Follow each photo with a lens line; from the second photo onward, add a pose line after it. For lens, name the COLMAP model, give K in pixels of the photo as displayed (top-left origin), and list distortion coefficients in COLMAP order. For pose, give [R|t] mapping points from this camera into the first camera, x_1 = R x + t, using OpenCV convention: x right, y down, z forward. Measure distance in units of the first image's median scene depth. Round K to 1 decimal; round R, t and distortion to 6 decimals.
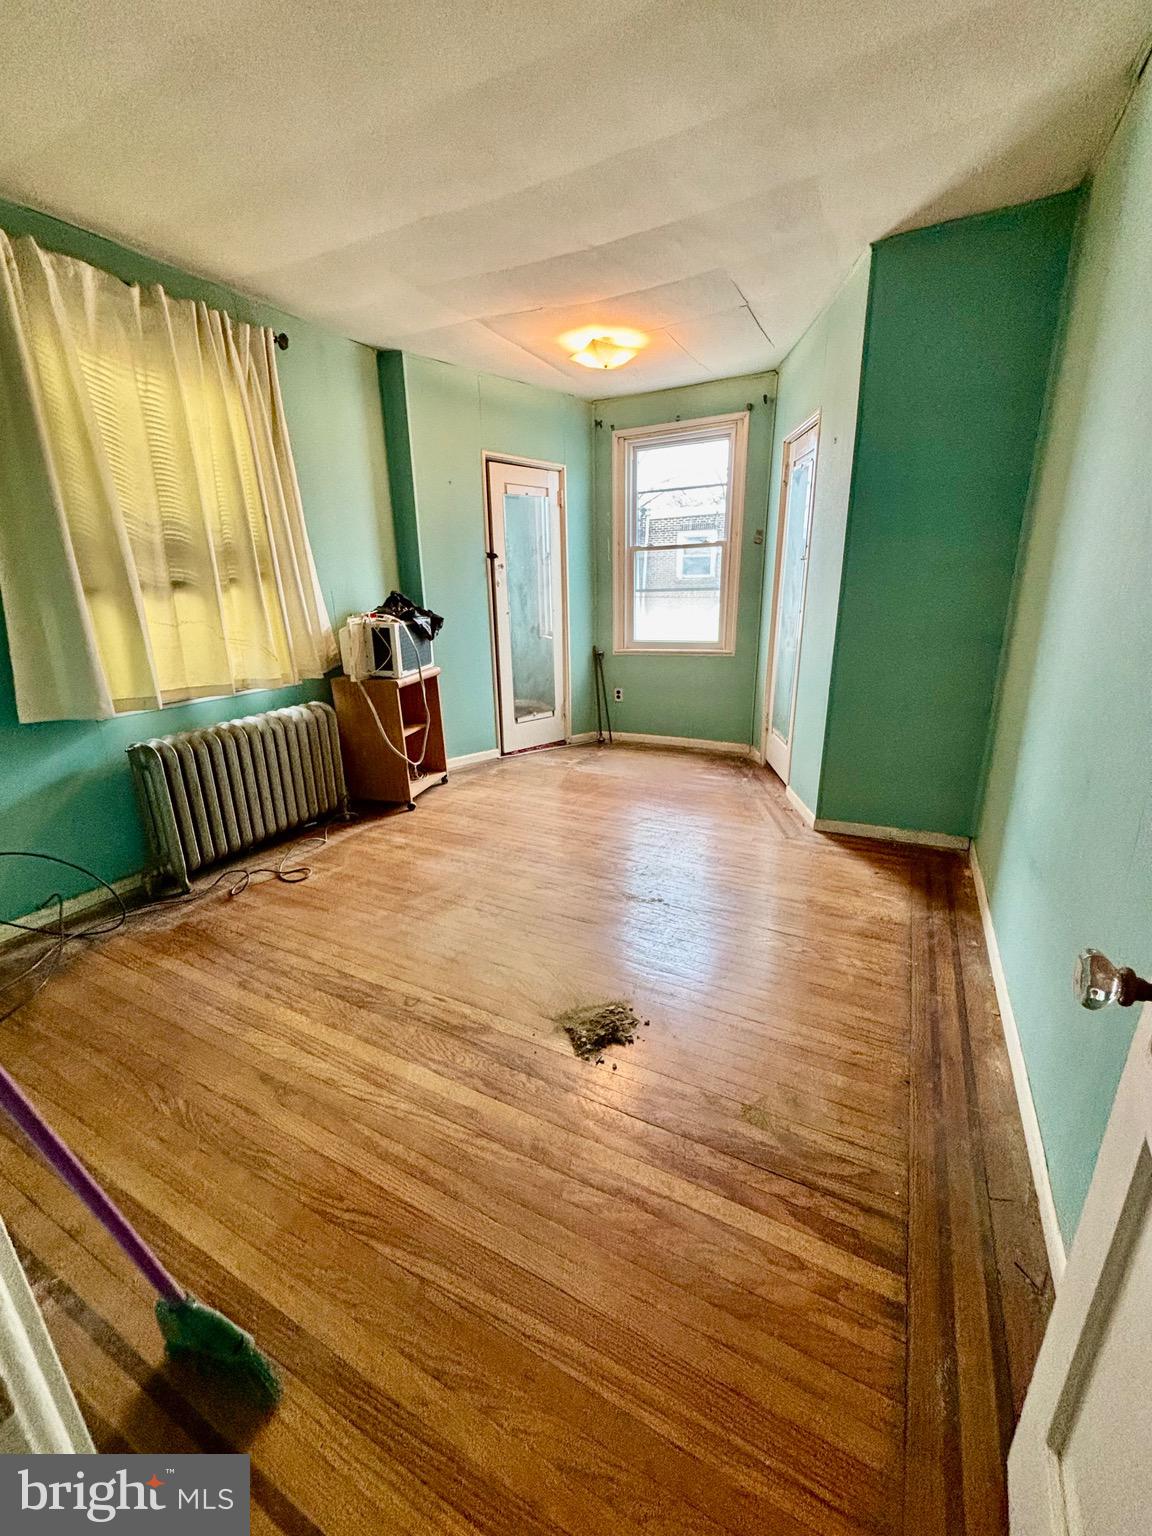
lens RADIAL K [[620.4, 0, 579.3], [0, 620.4, 765.4], [0, 0, 1]] dist [0.001124, 0.002120]
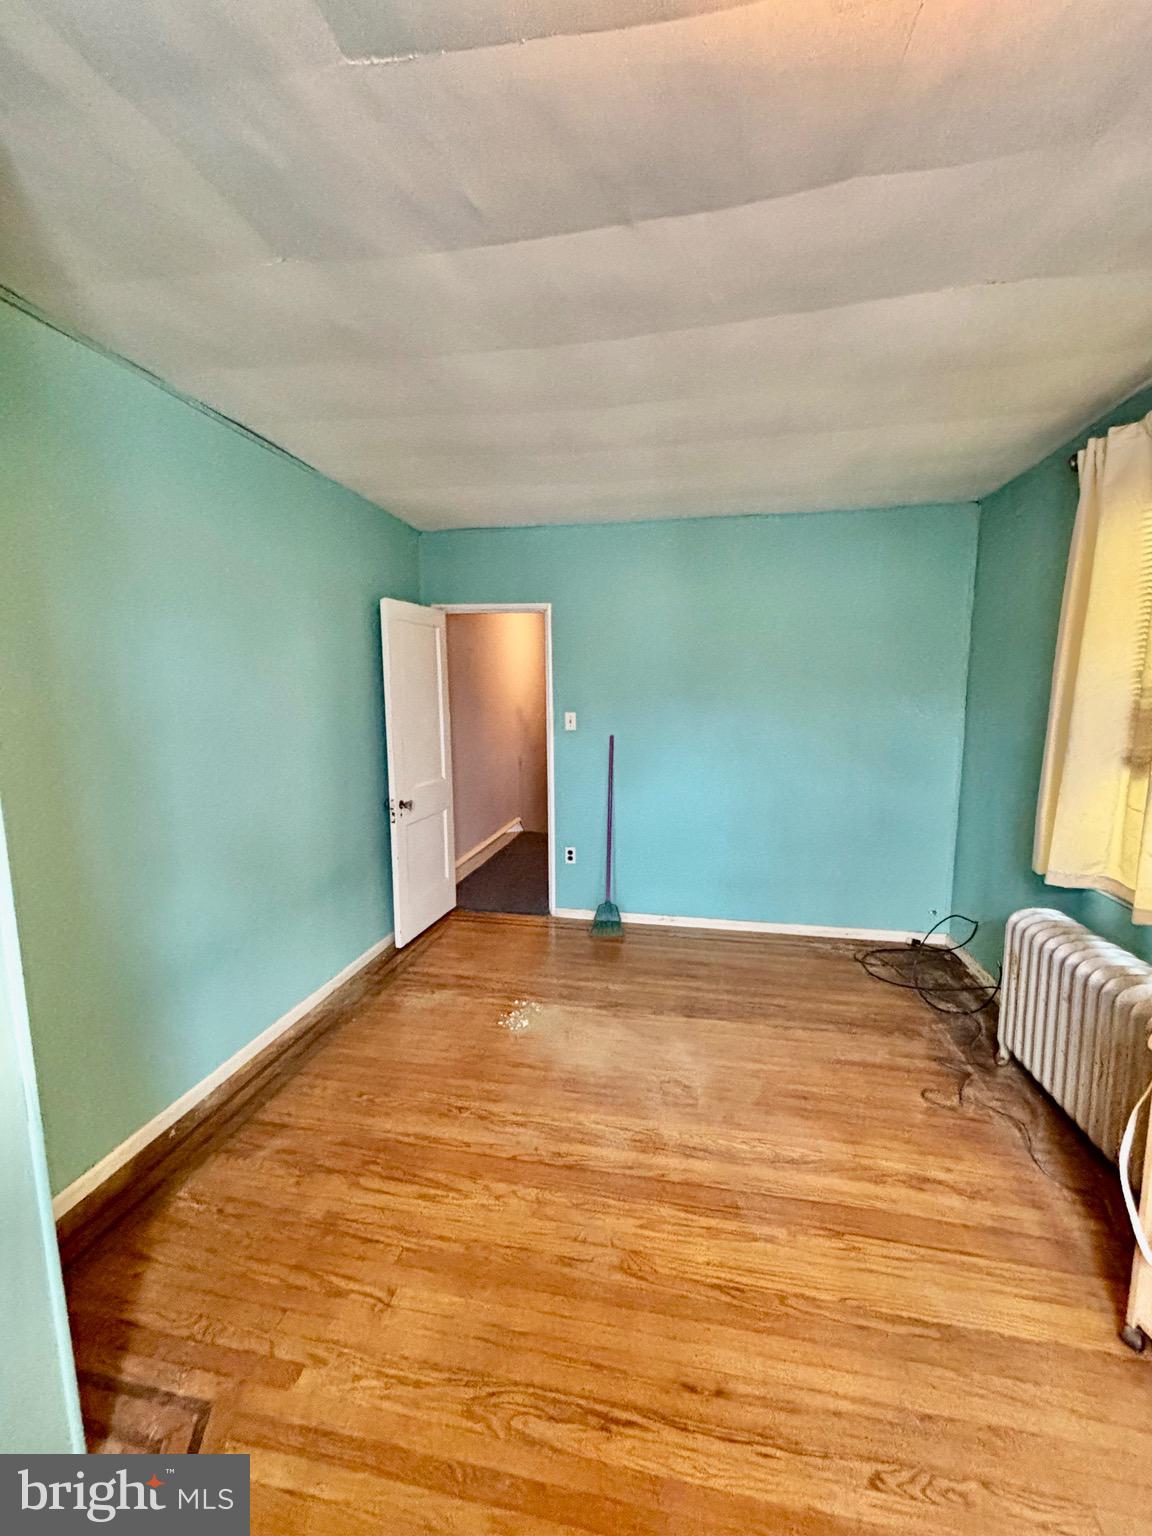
lens RADIAL K [[620.4, 0, 575.4], [0, 620.4, 767.8], [0, 0, 1]] dist [0.001124, 0.002120]
pose [[-0.959508, 0.059970, -0.275223, 0.281359], [-0.058833, 0.912857, 0.404018, -0.710792], [0.275468, 0.403851, -0.872365, 1.909966]]
